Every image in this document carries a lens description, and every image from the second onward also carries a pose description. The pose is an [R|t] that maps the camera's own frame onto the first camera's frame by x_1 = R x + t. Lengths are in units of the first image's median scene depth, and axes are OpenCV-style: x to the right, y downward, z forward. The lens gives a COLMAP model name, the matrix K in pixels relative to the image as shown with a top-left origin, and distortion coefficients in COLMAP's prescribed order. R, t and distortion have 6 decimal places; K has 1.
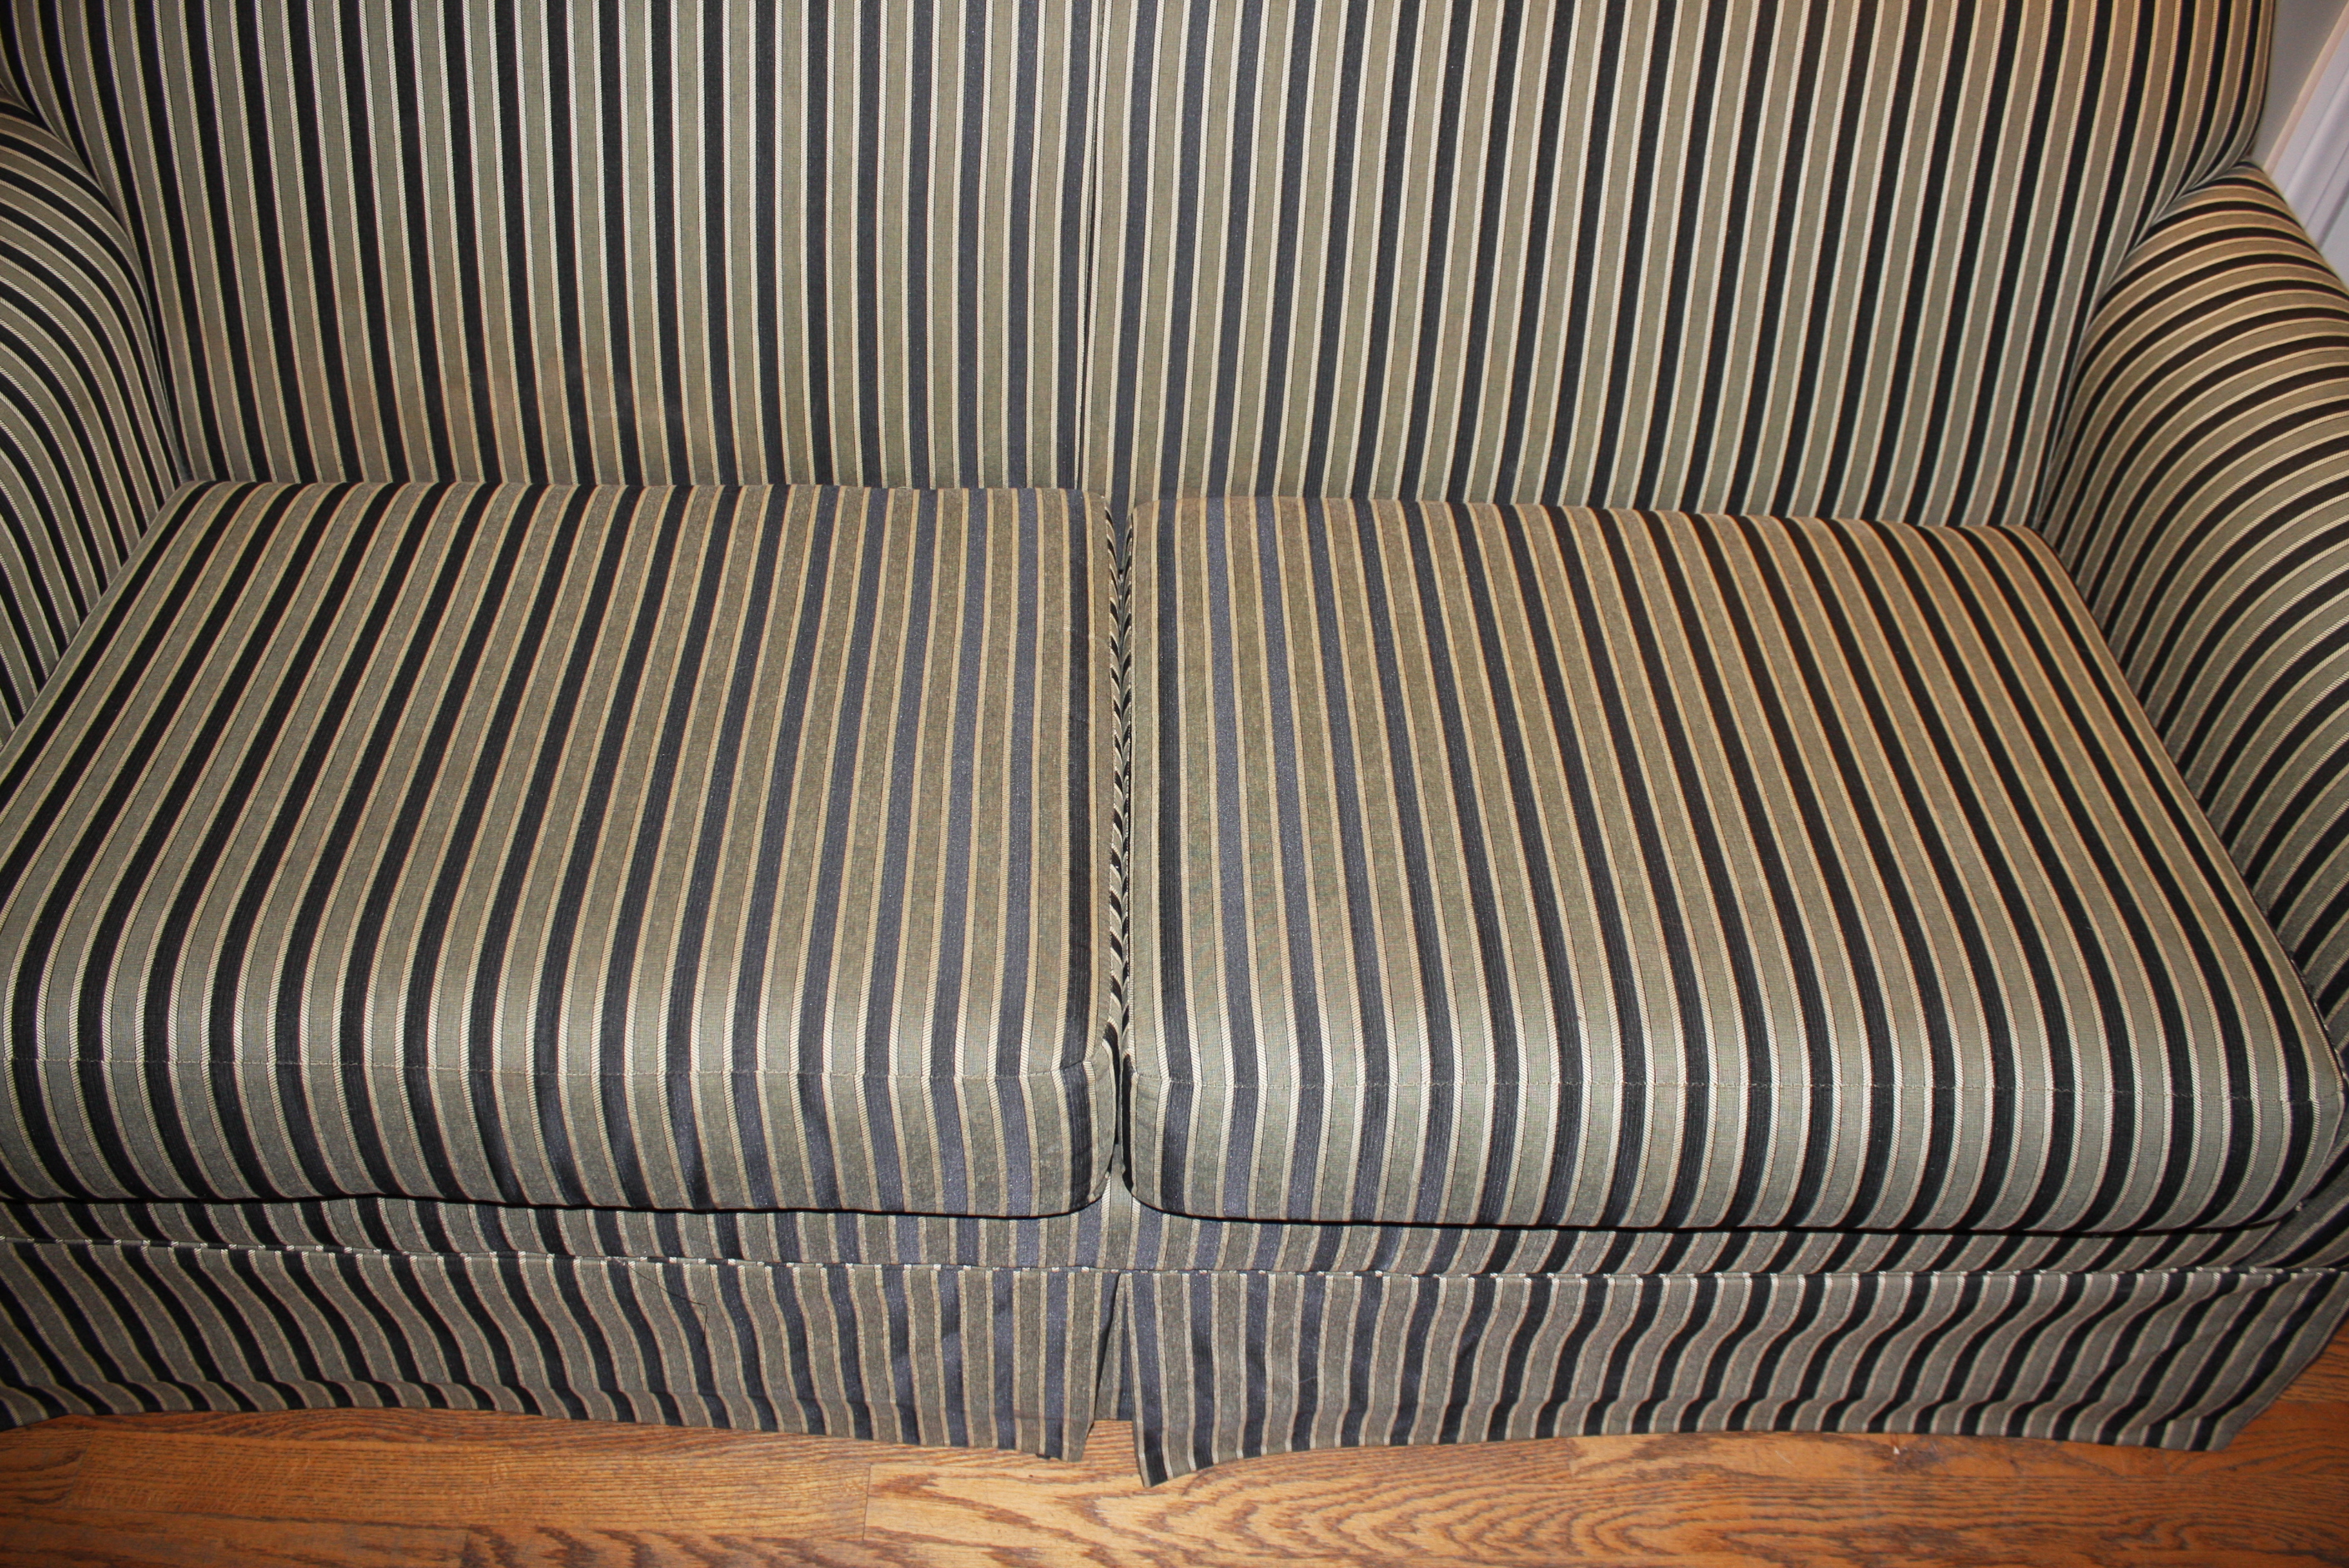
lens RADIAL K [[2029.5, 0, 1172.3], [0, 2029.5, 809.6], [0, 0, 1]] dist [-0.156537, 0.143560]
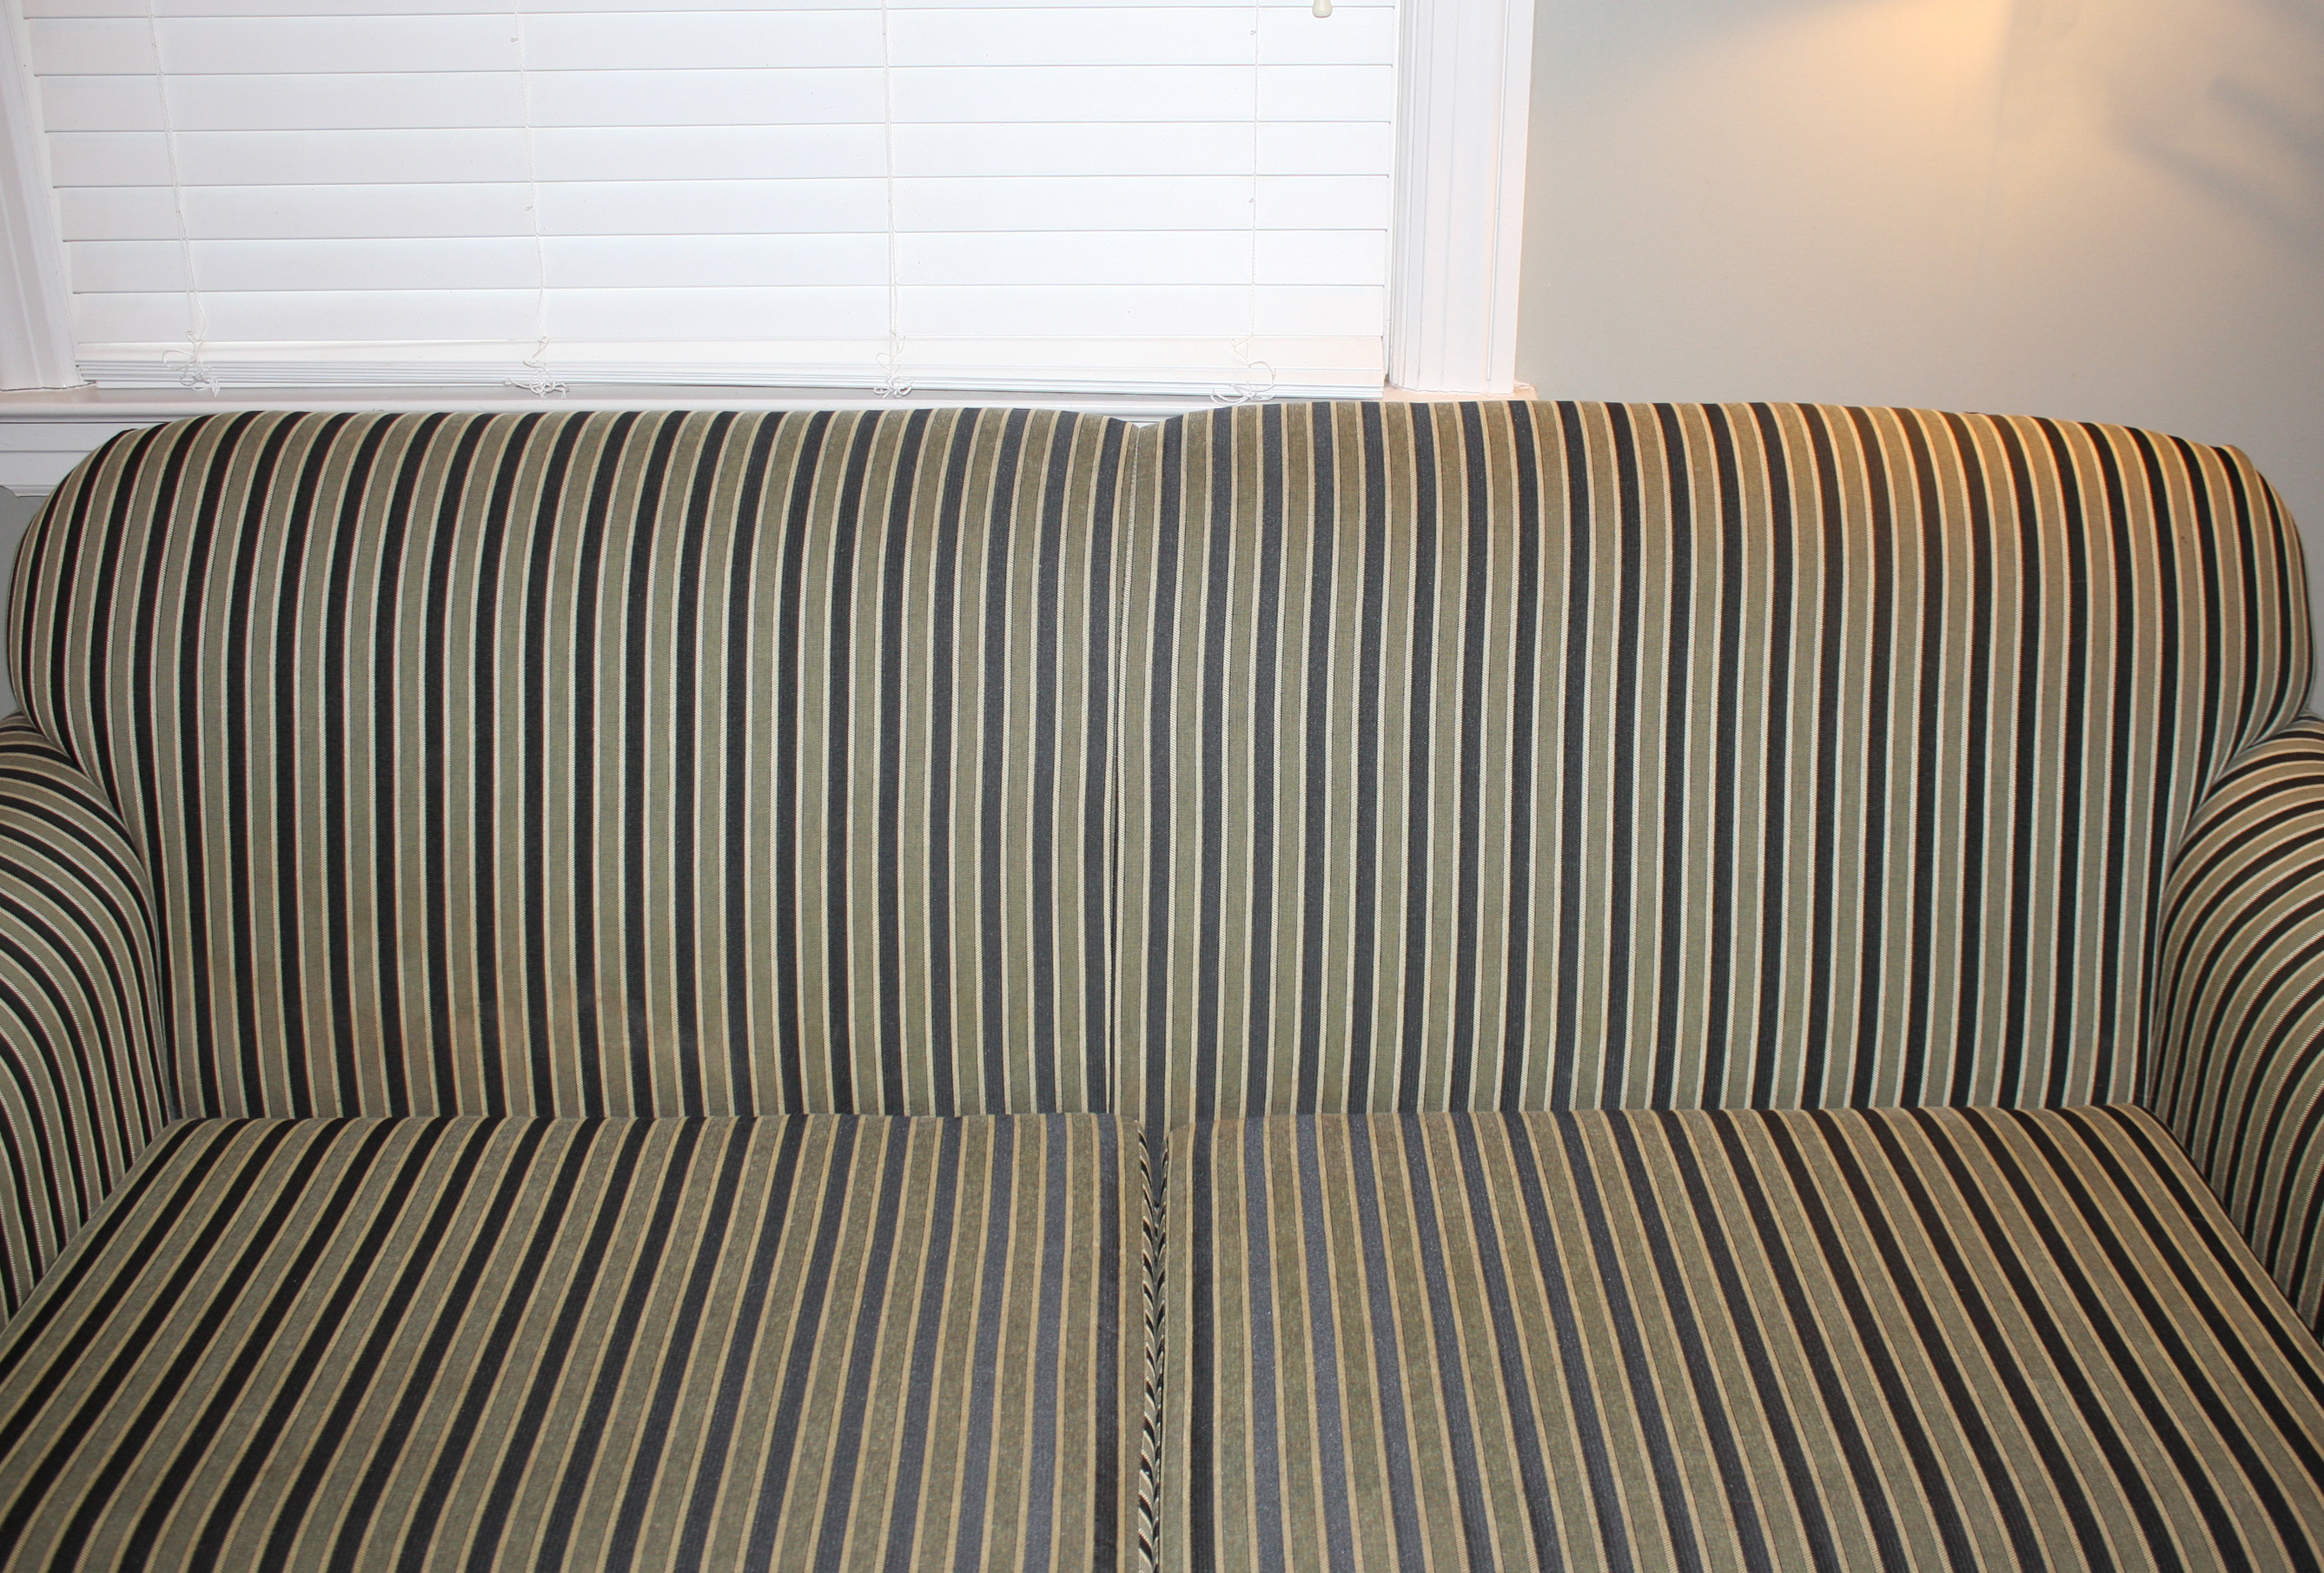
lens RADIAL K [[2485.6, 0, 1172.1], [0, 2485.6, 787.0], [0, 0, 1]] dist [-0.060607, 0.000000]
pose [[0.998498, -0.040613, -0.036780, 0.035319], [0.025321, 0.937310, -0.347577, 0.116087], [0.048590, 0.346123, 0.936930, -0.163657]]
